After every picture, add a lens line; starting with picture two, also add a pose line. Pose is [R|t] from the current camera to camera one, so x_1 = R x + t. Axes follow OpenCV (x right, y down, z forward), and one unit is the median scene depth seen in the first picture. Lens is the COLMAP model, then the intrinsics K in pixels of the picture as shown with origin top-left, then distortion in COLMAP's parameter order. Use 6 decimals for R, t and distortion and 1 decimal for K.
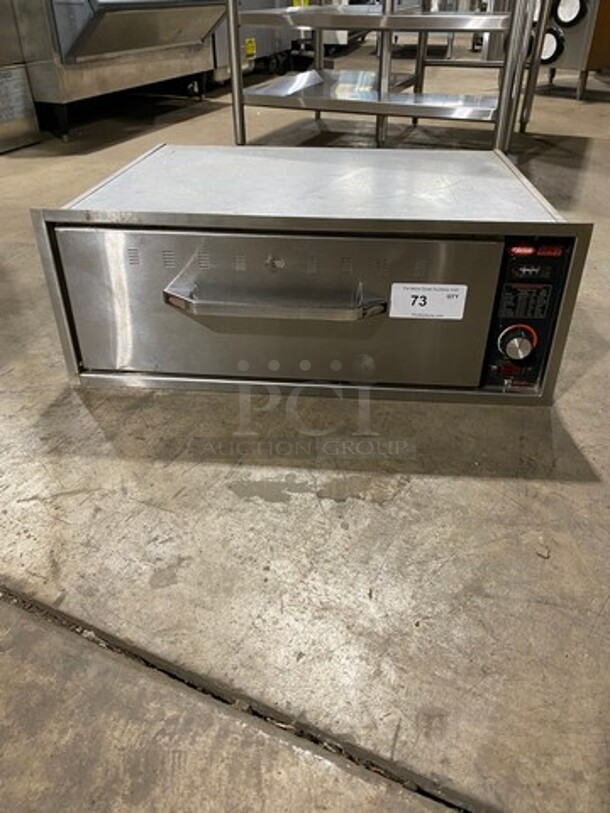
lens RADIAL K [[618.2, 0, 311.5], [0, 618.2, 394.4], [0, 0, 1]] dist [0.000471, 0.005164]
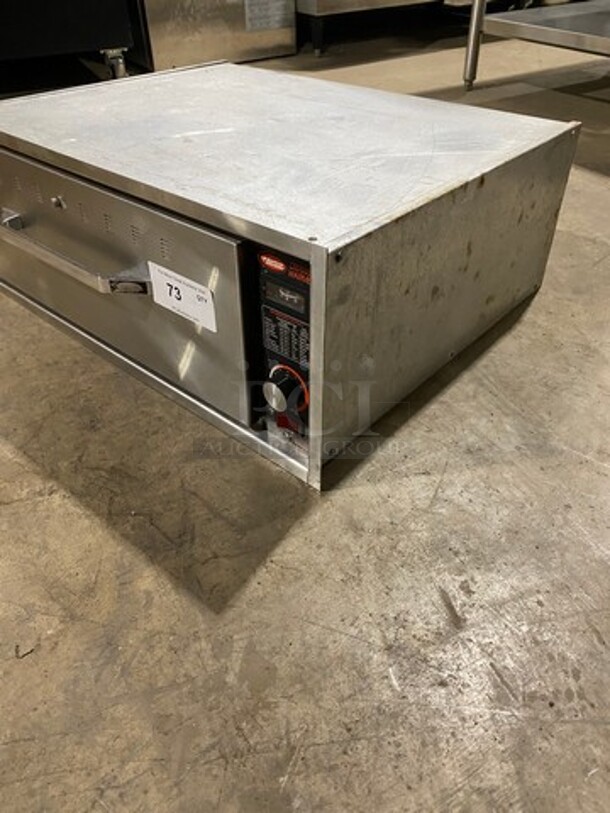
lens RADIAL K [[618.2, 0, 302.0], [0, 618.2, 390.9], [0, 0, 1]] dist [0.000471, 0.005164]
pose [[0.806487, 0.358378, -0.470259, 0.762803], [-0.313750, 0.933545, 0.173363, -0.236721], [0.501137, 0.007728, 0.865333, 0.438889]]
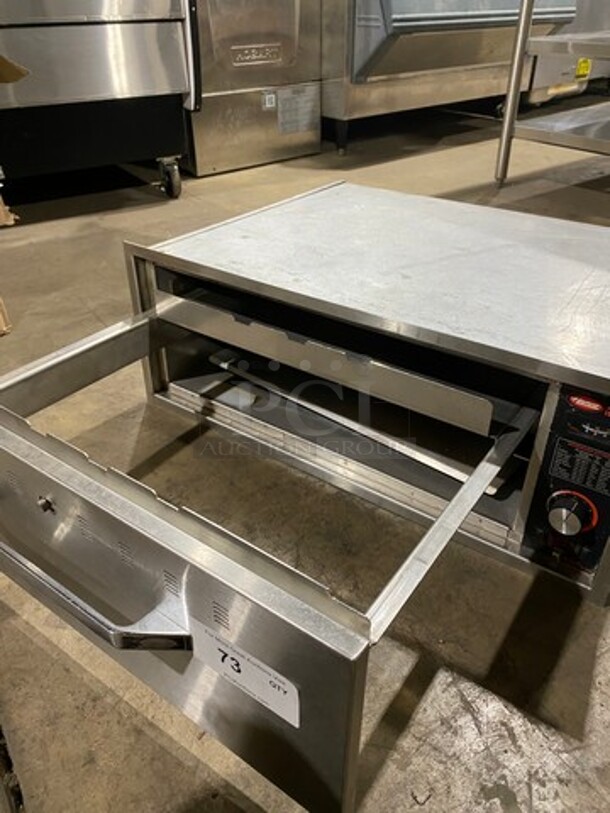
lens RADIAL K [[618.2, 0, 303.4], [0, 618.2, 400.4], [0, 0, 1]] dist [0.000471, 0.005164]
pose [[0.856688, 0.276175, -0.435676, 0.385896], [-0.275162, 0.959068, 0.066891, -0.198360], [0.436316, 0.062577, 0.897615, 0.178839]]
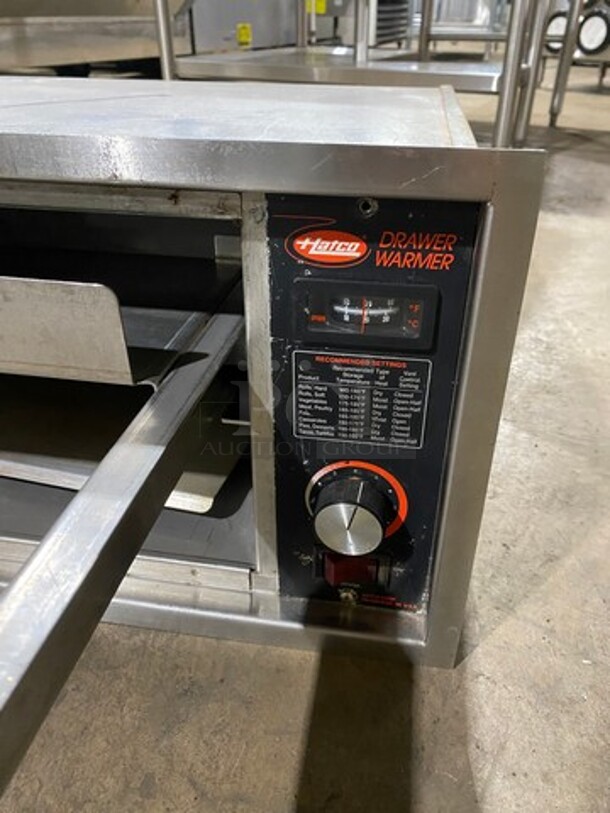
lens RADIAL K [[618.2, 0, 307.2], [0, 618.2, 406.3], [0, 0, 1]] dist [0.000471, 0.005164]
pose [[0.996383, 0.047188, -0.070671, 0.367142], [-0.048175, 0.998763, -0.012326, -0.153118], [0.070002, 0.015686, 0.997424, 0.709229]]
